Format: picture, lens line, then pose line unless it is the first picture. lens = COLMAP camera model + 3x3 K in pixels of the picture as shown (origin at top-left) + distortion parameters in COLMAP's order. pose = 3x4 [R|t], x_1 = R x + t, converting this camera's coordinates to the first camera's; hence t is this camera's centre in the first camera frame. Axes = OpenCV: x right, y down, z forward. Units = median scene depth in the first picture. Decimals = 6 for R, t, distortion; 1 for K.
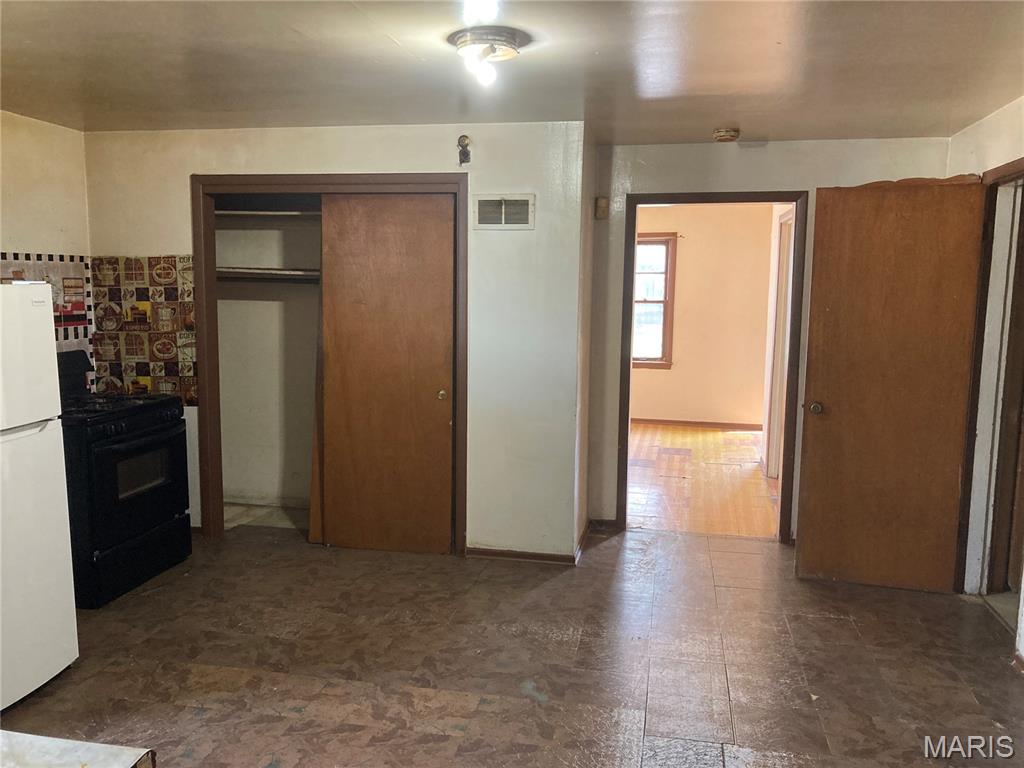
lens RADIAL K [[841.7, 0, 512.0], [0, 841.7, 384.0], [0, 0, 1]] dist [-0.001547, -0.000092]
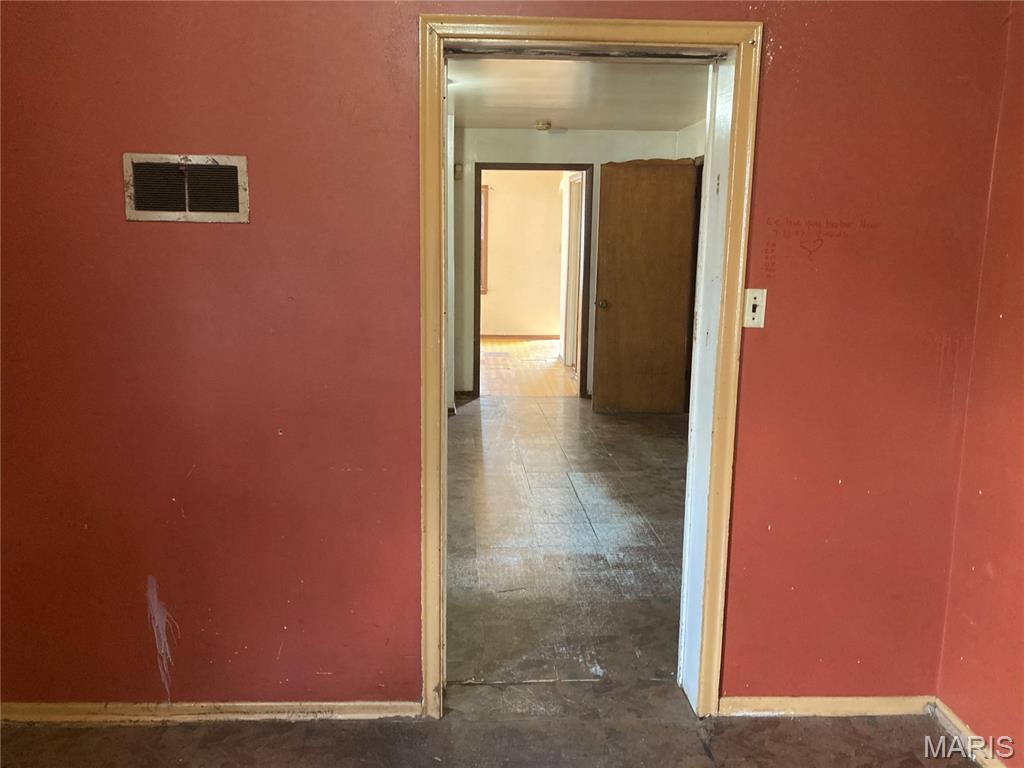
lens RADIAL K [[841.7, 0, 512.0], [0, 841.7, 384.0], [0, 0, 1]] dist [-0.001547, -0.000092]
pose [[0.964260, -0.045556, 0.261013, -0.132649], [0.029604, 0.997464, 0.064726, 0.041773], [-0.263299, -0.054685, 0.963163, -0.289853]]
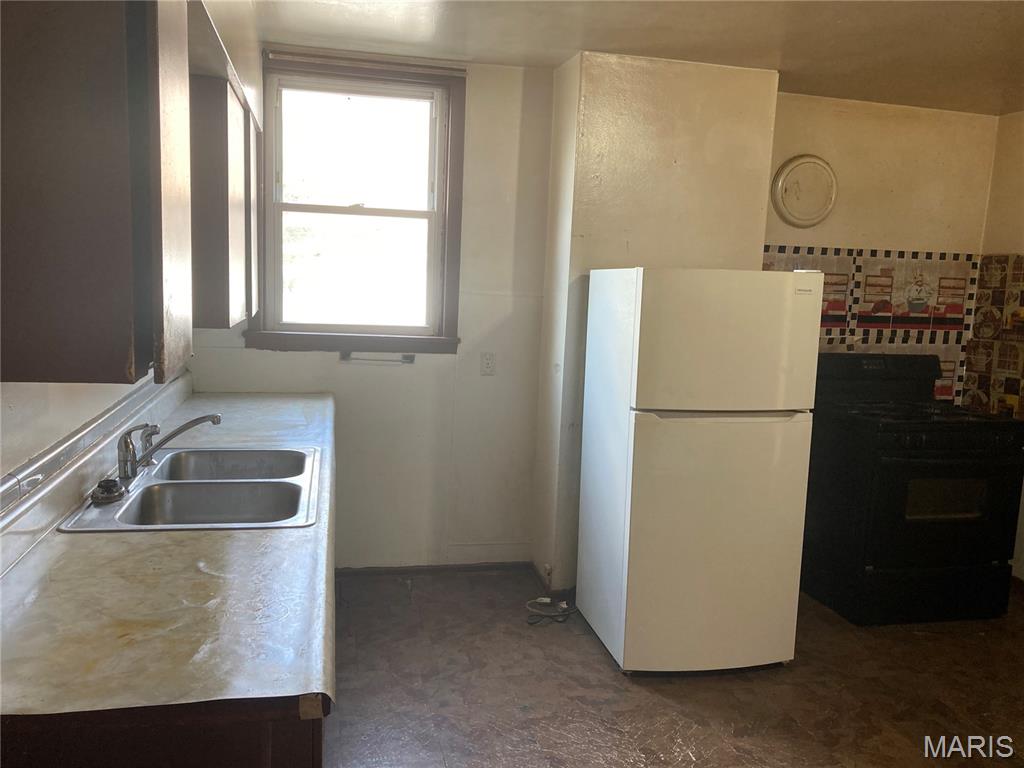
lens RADIAL K [[841.7, 0, 512.0], [0, 841.7, 384.0], [0, 0, 1]] dist [-0.001547, -0.000092]
pose [[0.393516, 0.121661, -0.911232, 0.141467], [-0.144728, 0.987043, 0.069281, -0.005685], [0.907854, 0.104618, 0.406025, 0.203143]]
